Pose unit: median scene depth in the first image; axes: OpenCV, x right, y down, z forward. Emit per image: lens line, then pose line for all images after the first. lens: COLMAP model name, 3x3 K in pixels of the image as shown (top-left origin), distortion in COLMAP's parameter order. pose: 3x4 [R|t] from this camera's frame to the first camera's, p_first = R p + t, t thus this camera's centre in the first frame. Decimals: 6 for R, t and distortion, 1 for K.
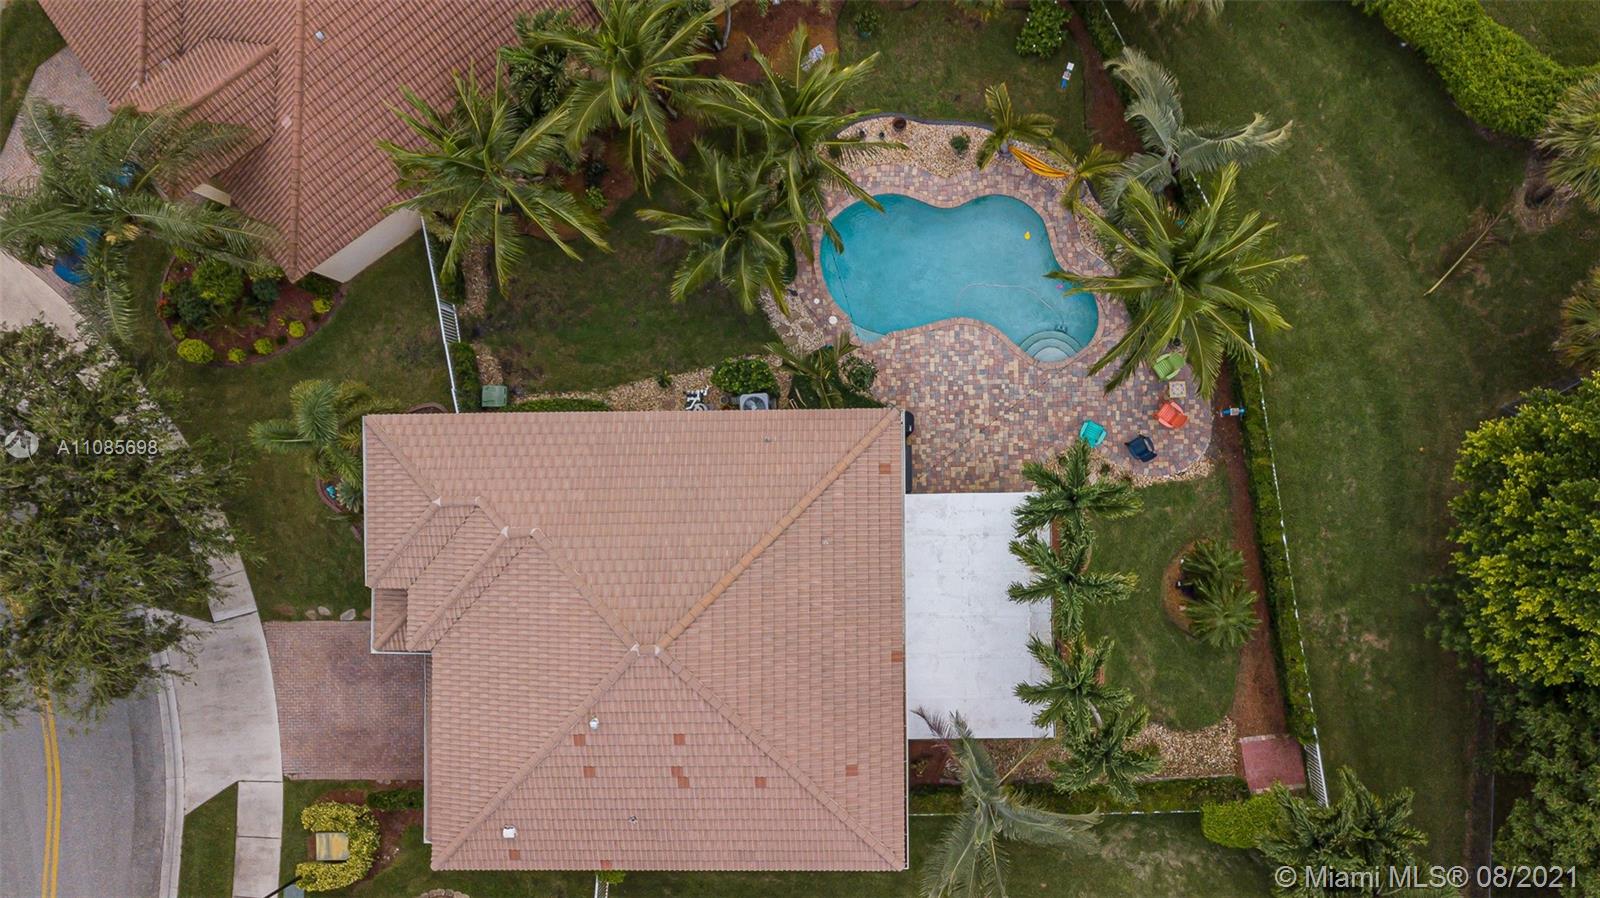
lens RADIAL K [[1250.3, 0, 802.2], [0, 1250.3, 444.5], [0, 0, 1]] dist [0.001703, -0.004138]
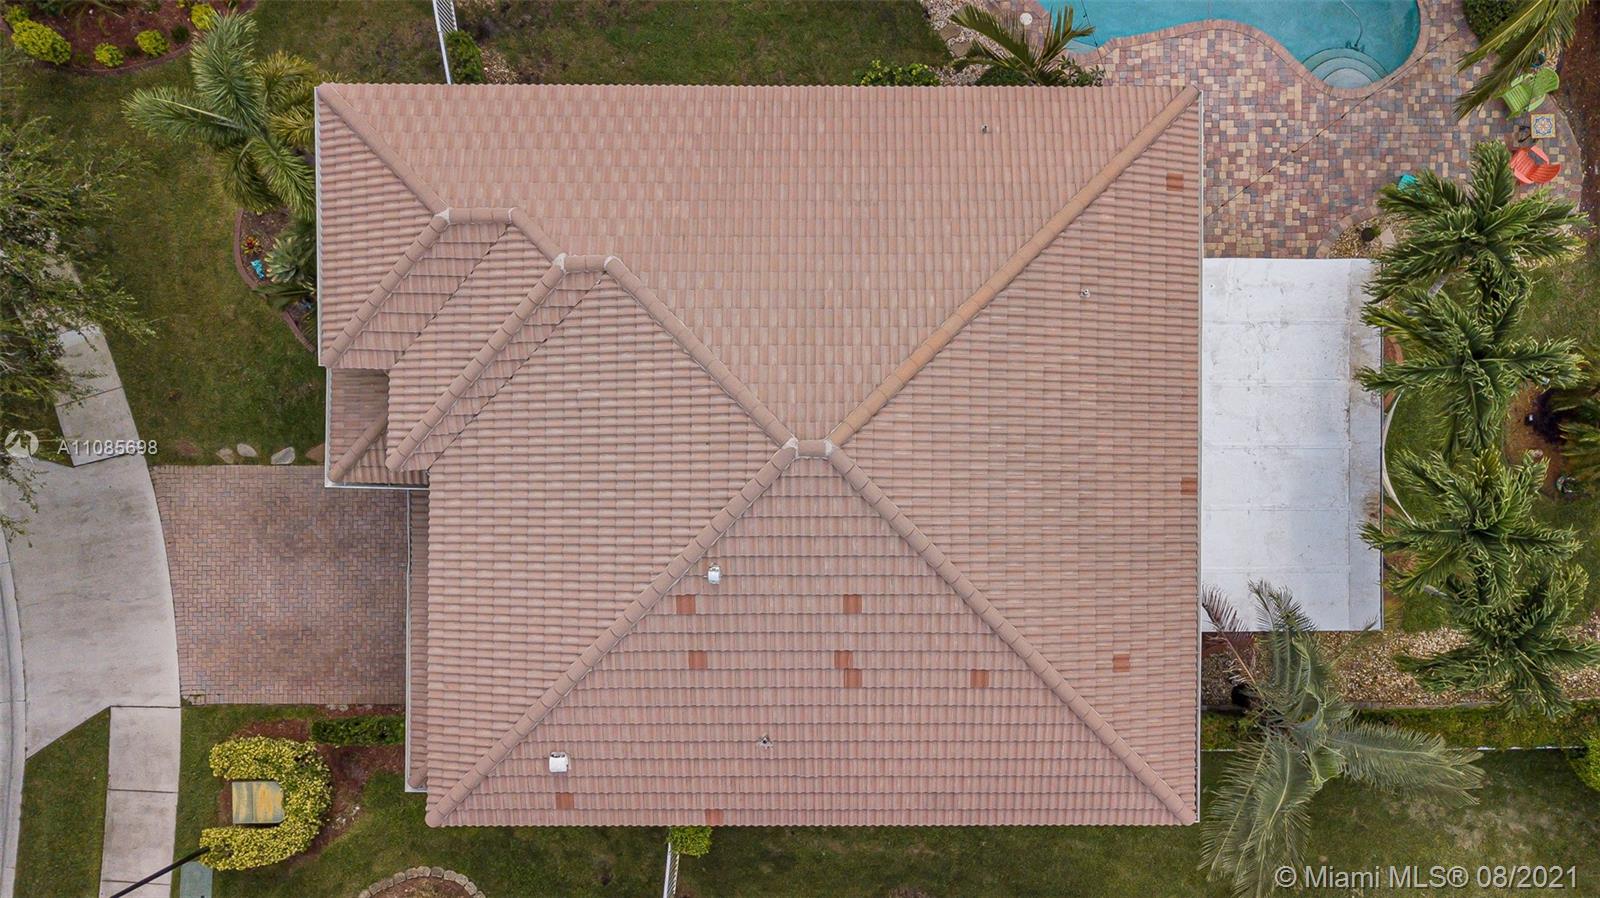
lens RADIAL K [[1353.8, 0, 835.8], [0, 1353.8, 454.3], [0, 0, 1]] dist [0.011169, 0.004198]
pose [[0.998640, 0.013513, 0.050353, -0.111656], [-0.014735, 0.999604, 0.023991, 0.117713], [-0.050008, -0.024700, 0.998443, 0.279467]]
